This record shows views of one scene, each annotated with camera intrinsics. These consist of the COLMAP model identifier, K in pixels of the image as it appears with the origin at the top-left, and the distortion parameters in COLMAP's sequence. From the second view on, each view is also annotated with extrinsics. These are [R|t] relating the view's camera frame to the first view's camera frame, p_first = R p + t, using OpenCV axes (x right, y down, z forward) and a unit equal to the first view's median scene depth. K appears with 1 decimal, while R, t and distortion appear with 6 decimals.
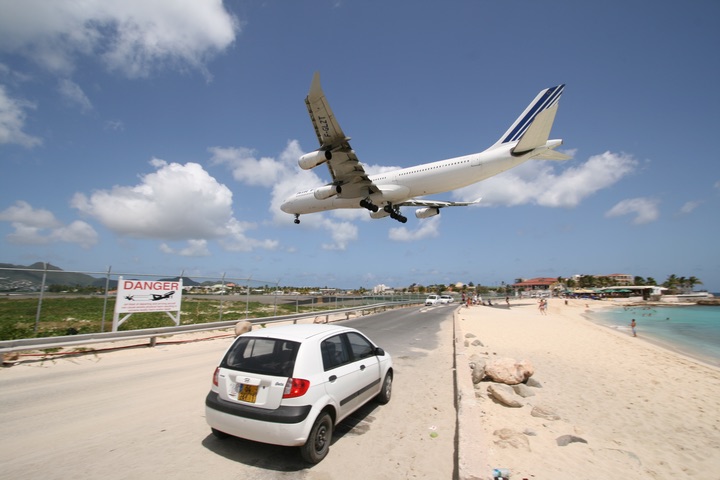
lens RADIAL K [[351.0, 0, 361.5], [0, 351.0, 238.9], [0, 0, 1]] dist [0.002907, 0.000424]
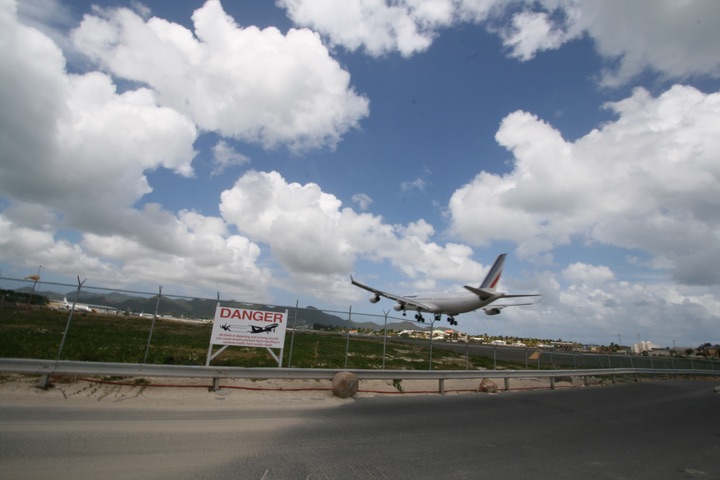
lens RADIAL K [[337.6, 0, 358.8], [0, 337.6, 241.6], [0, 0, 1]] dist [-0.012186, 0.001430]
pose [[0.791038, -0.103728, -0.602909, 0.132502], [0.023259, 0.989908, -0.139792, 0.079009], [0.611325, 0.096557, 0.785467, 0.517280]]
